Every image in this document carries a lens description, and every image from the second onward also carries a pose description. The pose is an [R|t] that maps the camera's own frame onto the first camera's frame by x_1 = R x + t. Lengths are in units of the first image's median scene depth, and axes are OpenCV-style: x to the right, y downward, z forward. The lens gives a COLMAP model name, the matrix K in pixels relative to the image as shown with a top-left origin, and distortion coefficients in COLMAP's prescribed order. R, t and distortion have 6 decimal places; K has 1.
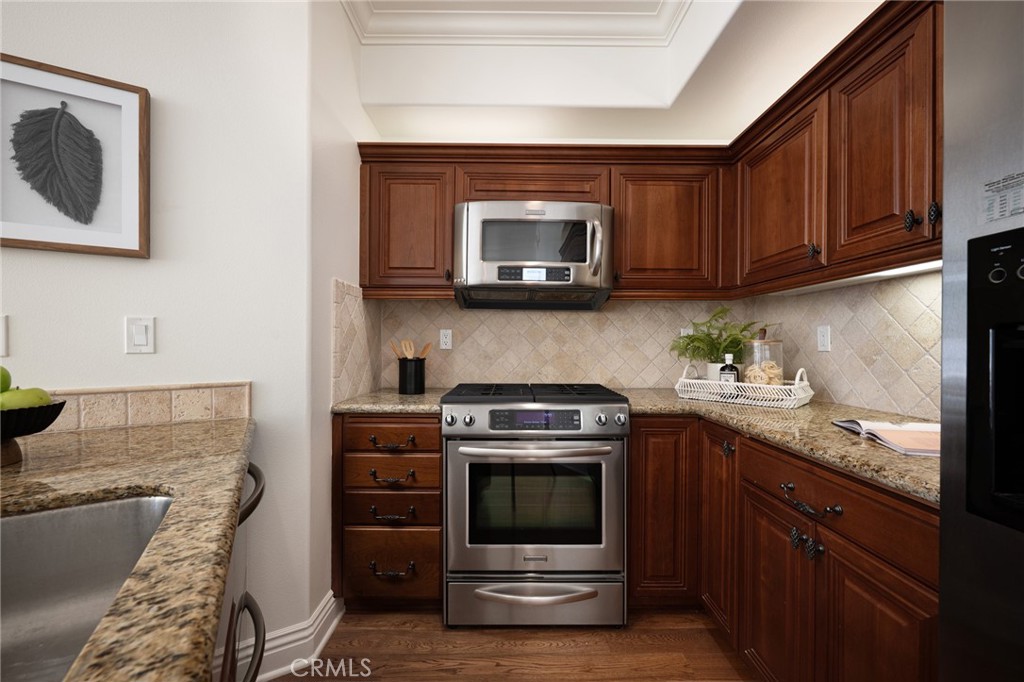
lens RADIAL K [[402.5, 0, 506.5], [0, 402.5, 346.4], [0, 0, 1]] dist [-0.007707, -0.000383]
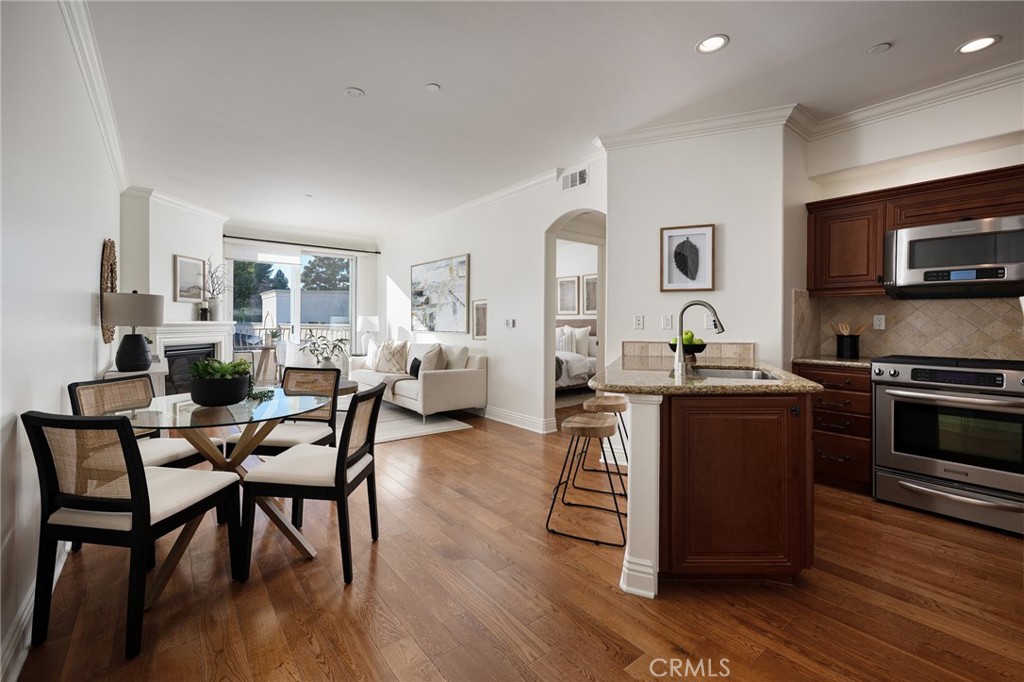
lens RADIAL K [[433.2, 0, 485.4], [0, 433.2, 321.6], [0, 0, 1]] dist [0.004358, 0.000268]
pose [[0.608180, -0.001255, -0.793798, 0.261388], [-0.007311, 0.999947, -0.007183, 0.001318], [0.793765, 0.010172, 0.608139, -1.205042]]
